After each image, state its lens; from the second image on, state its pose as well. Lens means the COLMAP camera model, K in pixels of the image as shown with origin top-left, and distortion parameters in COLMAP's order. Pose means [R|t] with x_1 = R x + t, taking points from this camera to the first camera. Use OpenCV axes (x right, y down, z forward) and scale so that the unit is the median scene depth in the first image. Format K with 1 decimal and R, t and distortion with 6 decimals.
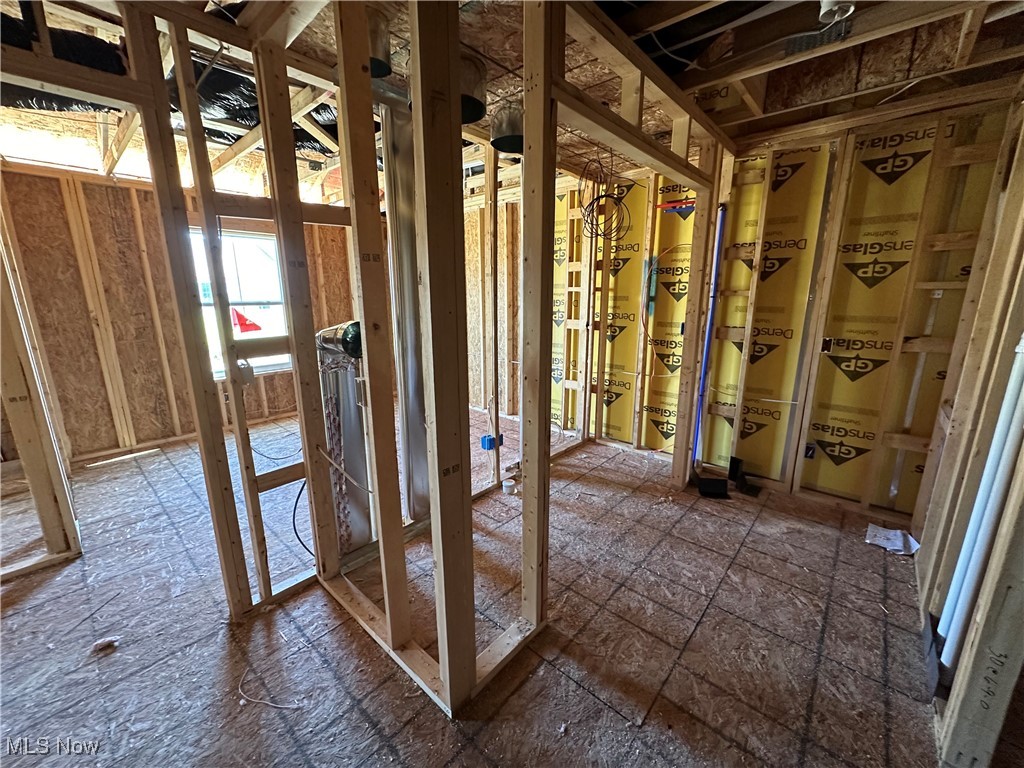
lens RADIAL K [[406.7, 0, 504.3], [0, 406.7, 382.6], [0, 0, 1]] dist [-0.005609, 0.000323]
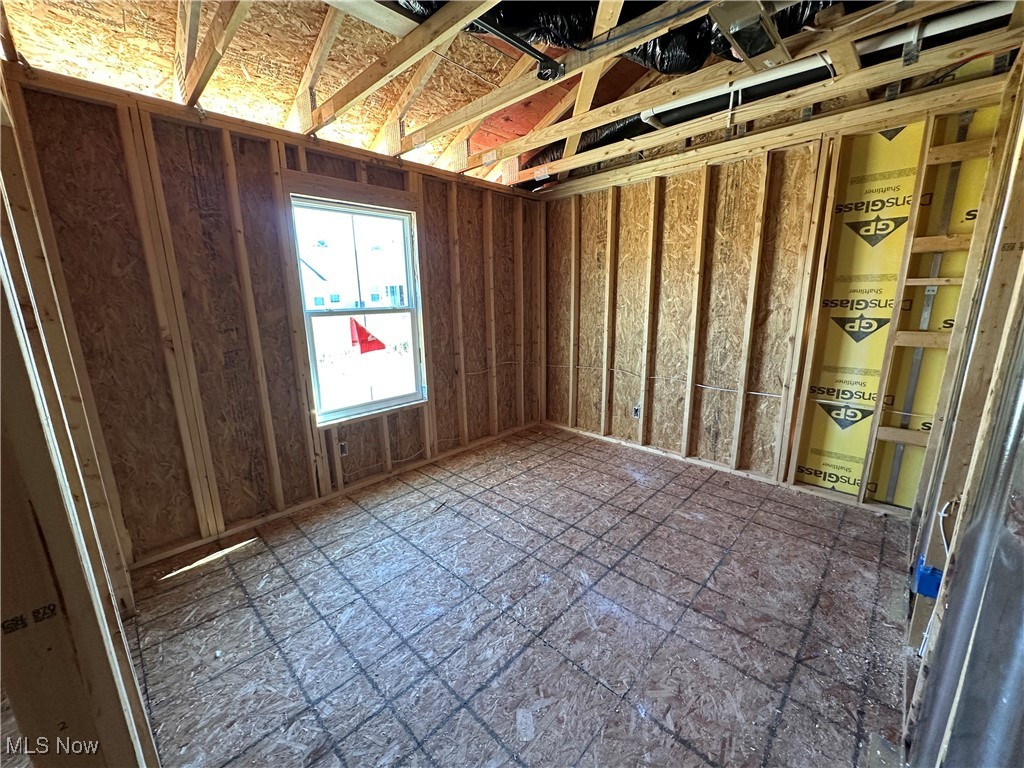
lens RADIAL K [[406.7, 0, 502.7], [0, 406.7, 382.2], [0, 0, 1]] dist [-0.005609, 0.000323]
pose [[0.998864, -0.004676, -0.047422, -0.382484], [0.004396, 0.999972, -0.006006, -0.070411], [0.047449, 0.005791, 0.998857, 0.327979]]
